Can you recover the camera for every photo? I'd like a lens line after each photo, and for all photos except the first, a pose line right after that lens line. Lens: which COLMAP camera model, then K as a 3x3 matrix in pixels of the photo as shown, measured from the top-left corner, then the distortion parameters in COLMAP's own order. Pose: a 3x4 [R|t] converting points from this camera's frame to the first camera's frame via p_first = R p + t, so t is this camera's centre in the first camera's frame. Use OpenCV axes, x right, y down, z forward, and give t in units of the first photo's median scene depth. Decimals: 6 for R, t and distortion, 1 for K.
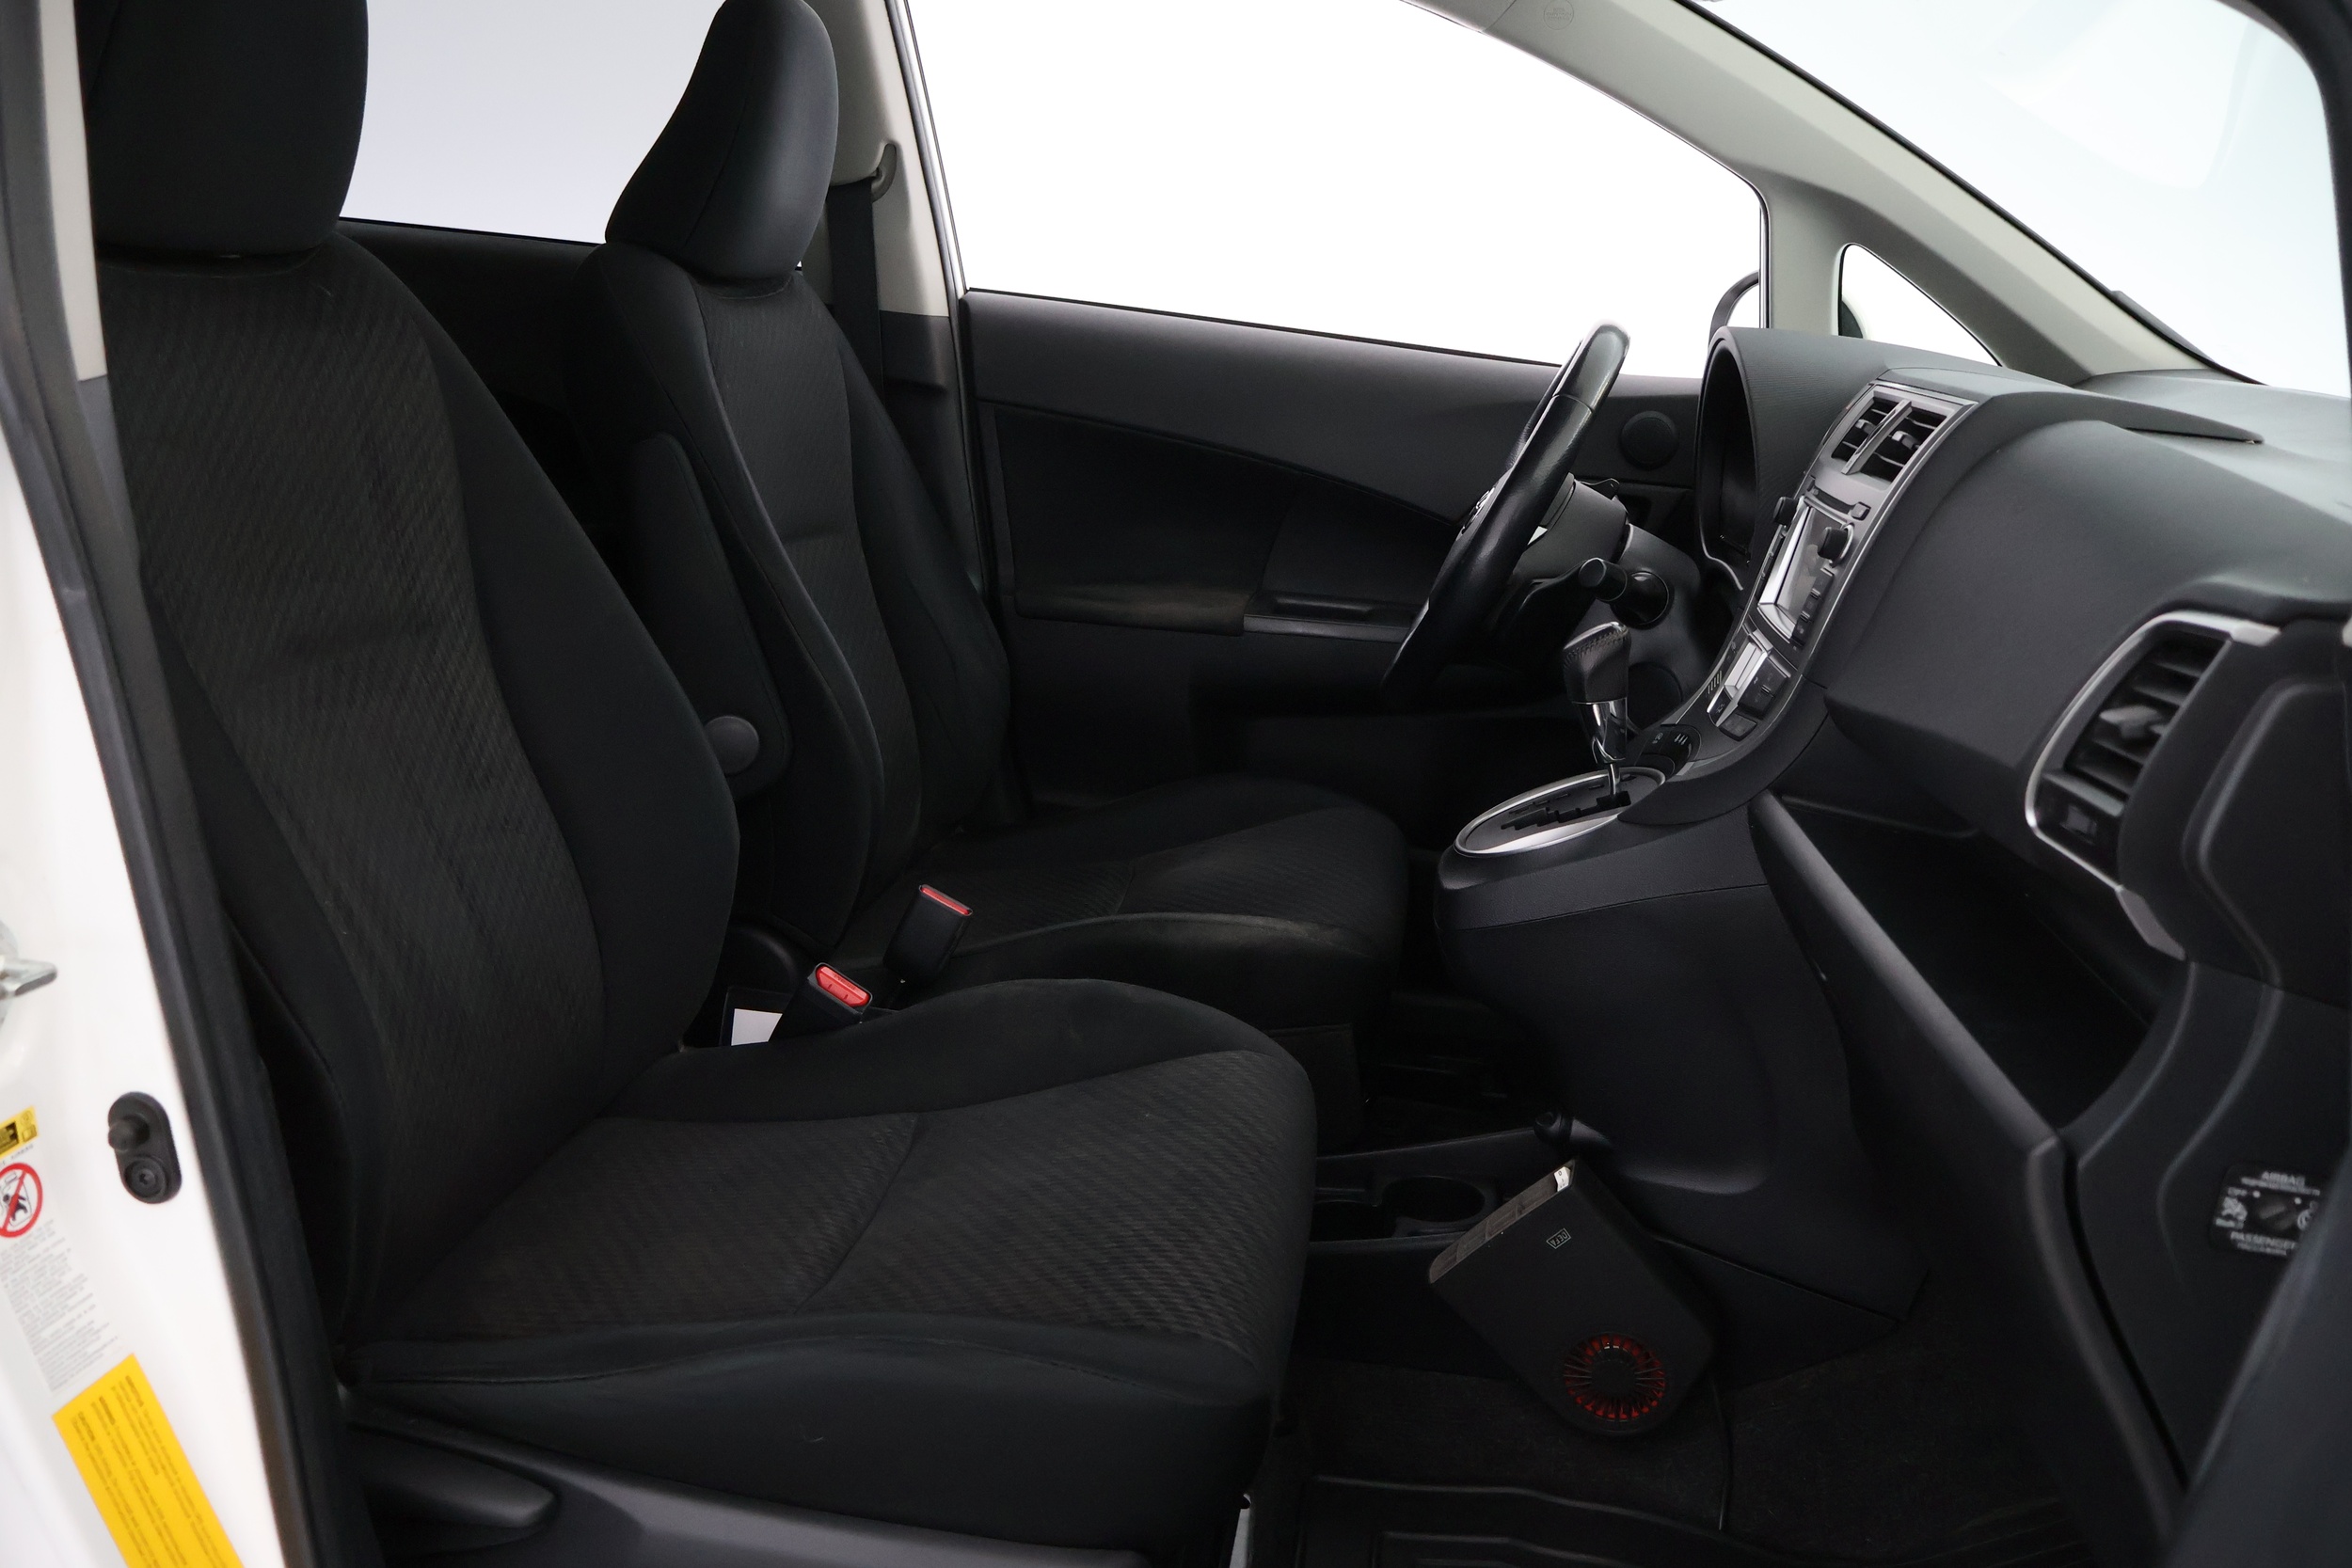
lens RADIAL K [[1978.7, 0, 1175.1], [0, 1978.7, 797.3], [0, 0, 1]] dist [-0.014094, 0.030155]
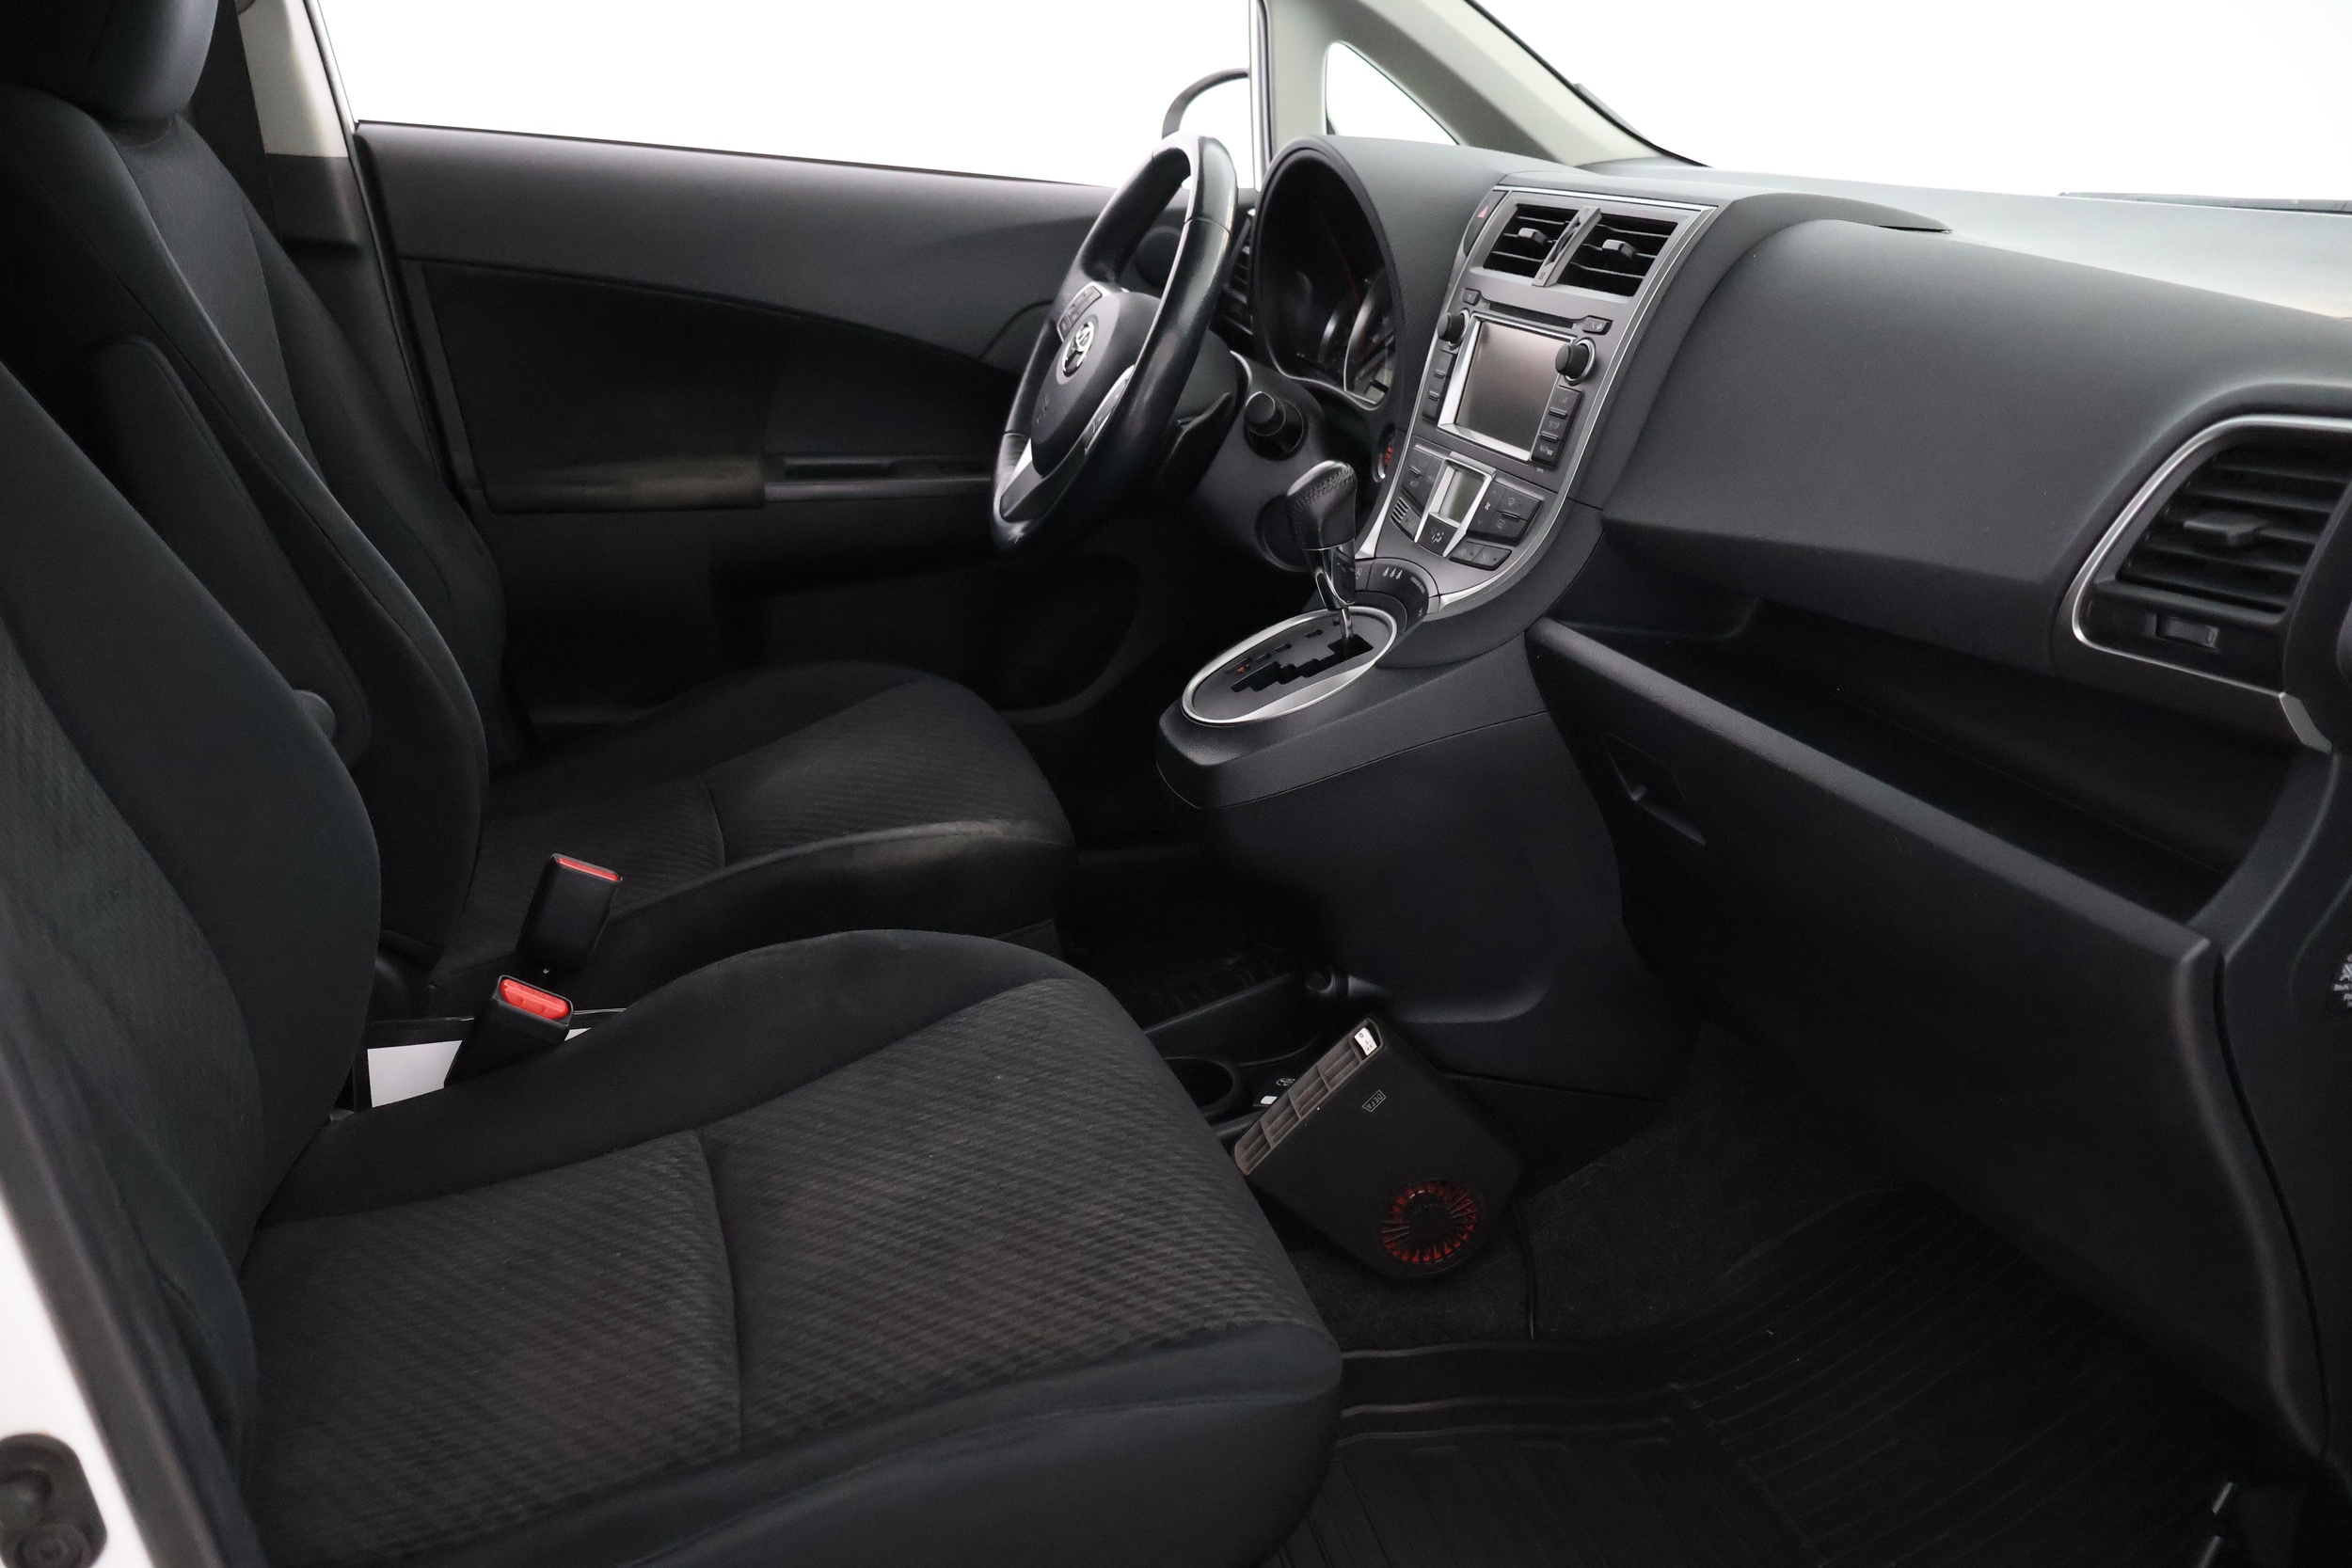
lens RADIAL K [[1978.7, 0, 1176.2], [0, 1978.7, 765.0], [0, 0, 1]] dist [-0.014094, 0.030155]
pose [[0.907000, -0.163575, 0.388065, -0.233529], [0.131950, 0.985466, 0.106989, -0.054021], [-0.399925, -0.045834, 0.915401, 0.147778]]
